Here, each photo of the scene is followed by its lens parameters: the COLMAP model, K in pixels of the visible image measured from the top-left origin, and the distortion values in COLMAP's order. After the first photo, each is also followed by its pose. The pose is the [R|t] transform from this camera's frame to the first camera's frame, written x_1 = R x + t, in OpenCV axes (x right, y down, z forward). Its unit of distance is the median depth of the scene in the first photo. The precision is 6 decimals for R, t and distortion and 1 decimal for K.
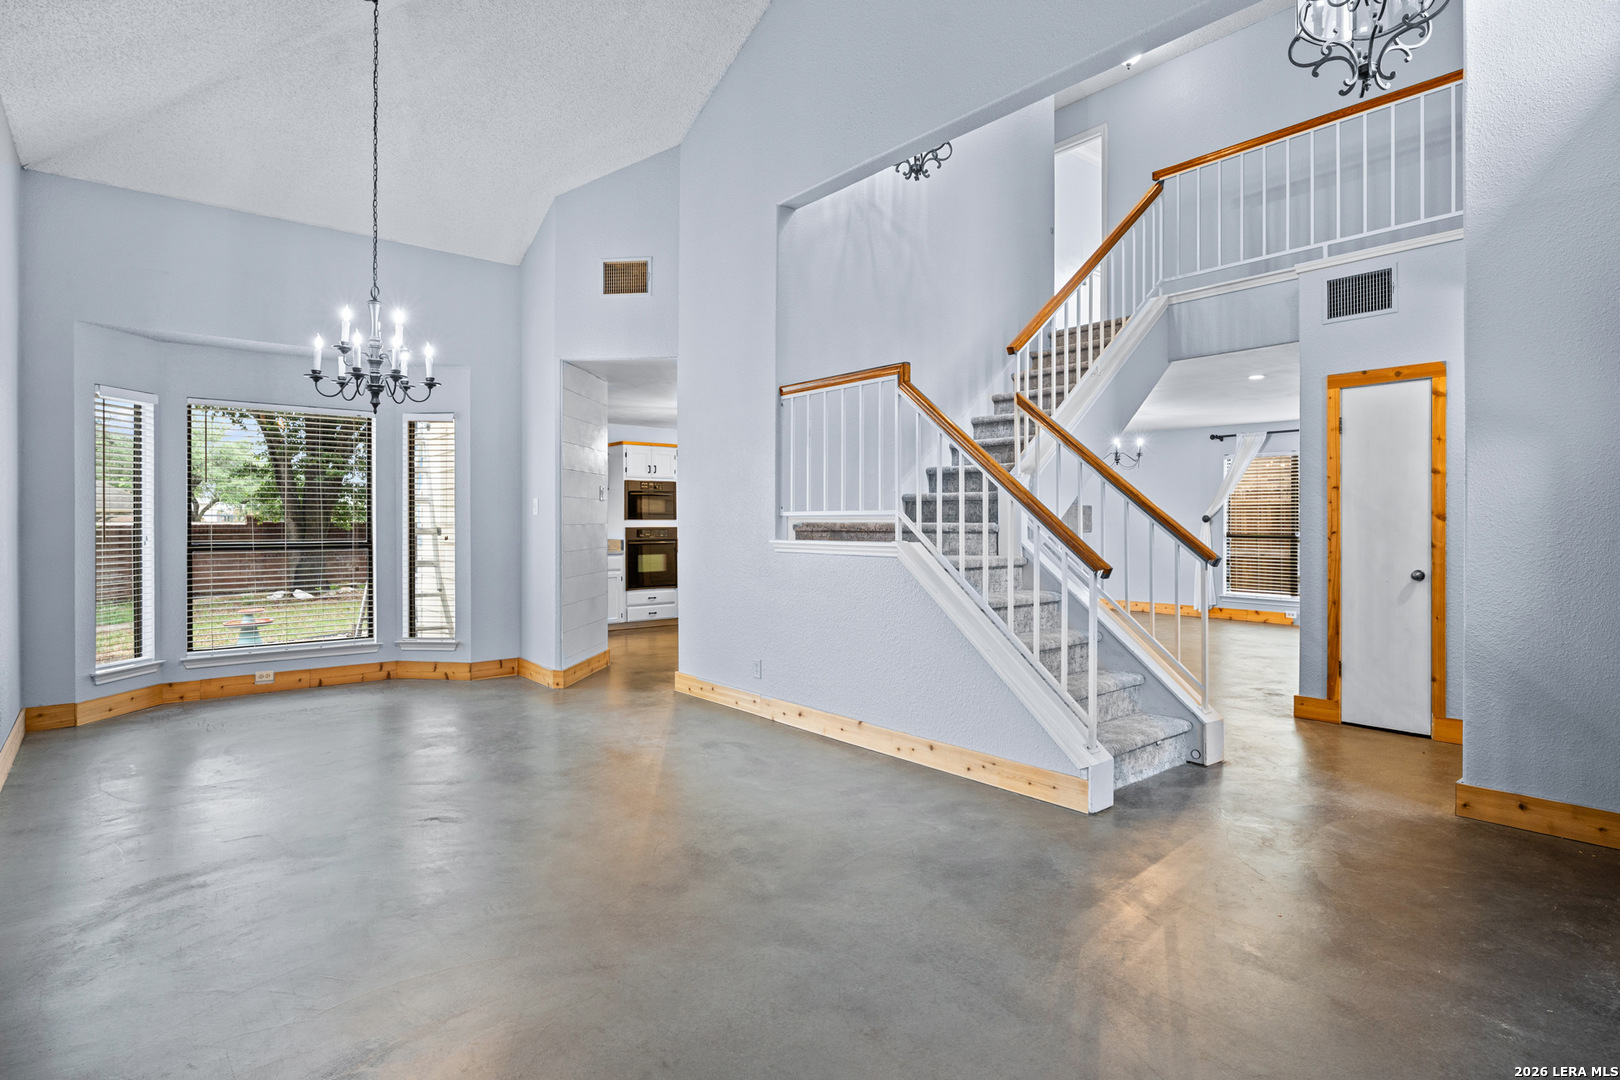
lens RADIAL K [[852.6, 0, 809.5], [0, 852.6, 531.3], [0, 0, 1]] dist [-0.025595, 0.002294]
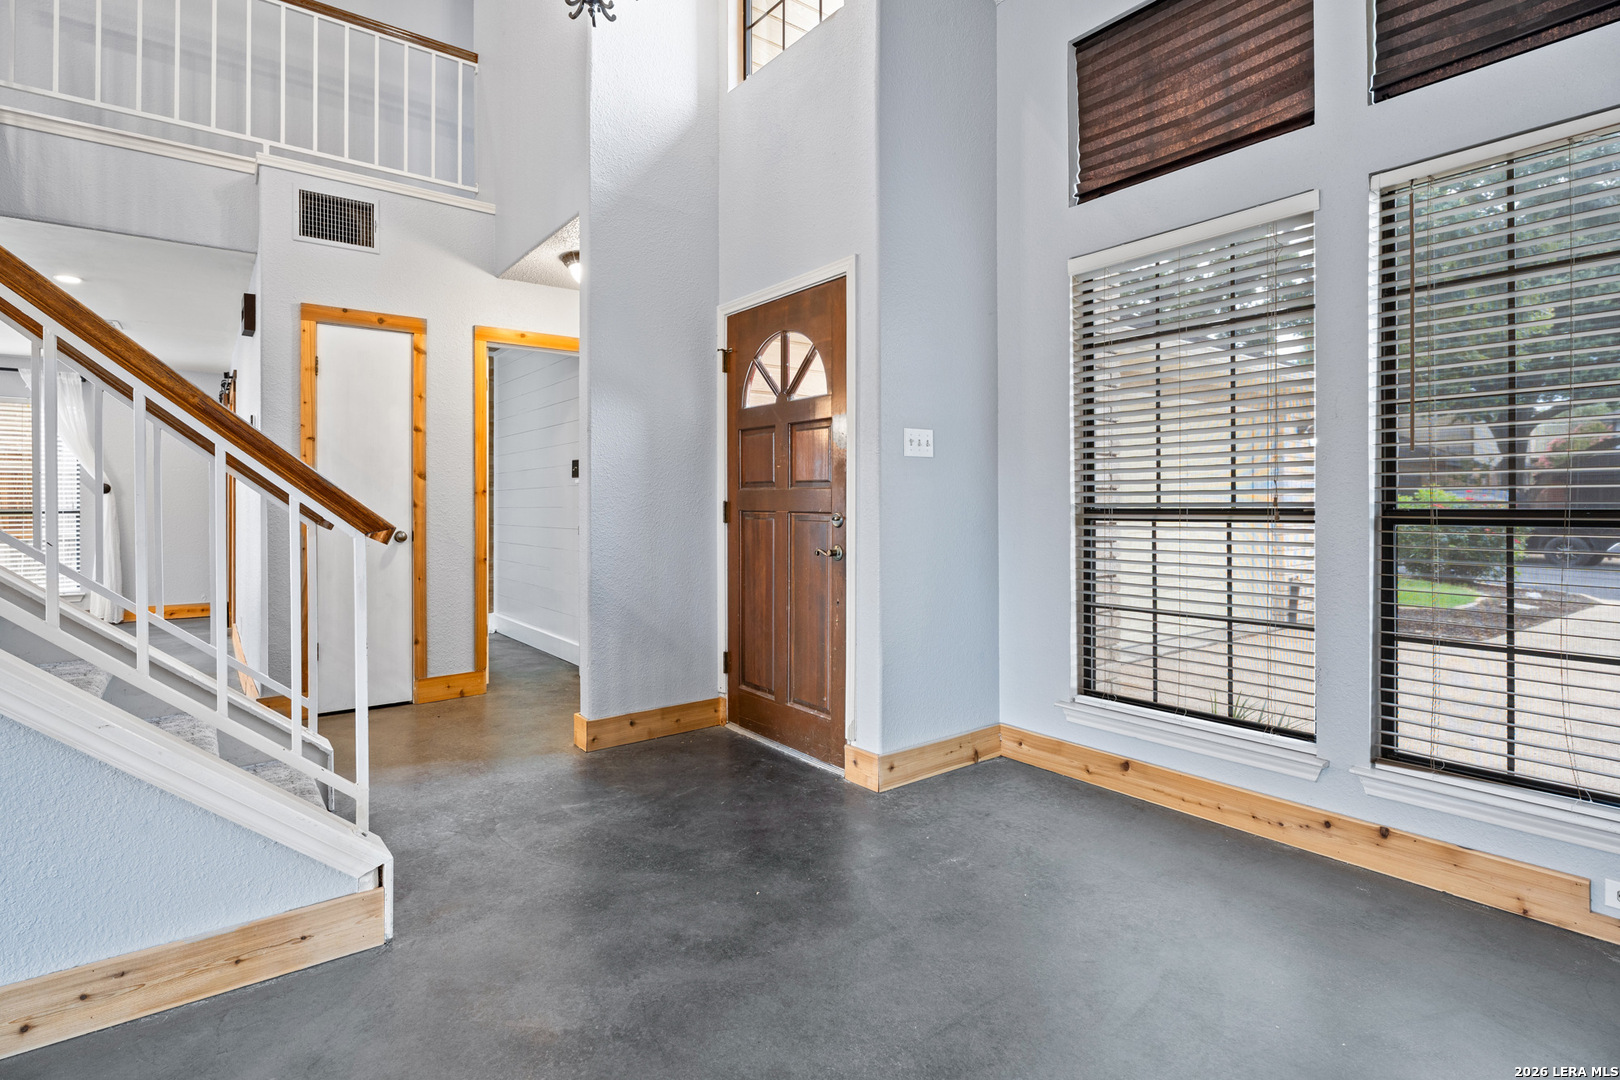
lens RADIAL K [[789.2, 0, 798.3], [0, 789.2, 507.4], [0, 0, 1]] dist [-0.004266, -0.001628]
pose [[0.029052, -0.003071, 0.999573, -0.161508], [0.013099, 0.999911, 0.002691, 0.023236], [-0.999492, 0.013015, 0.029089, 0.528547]]
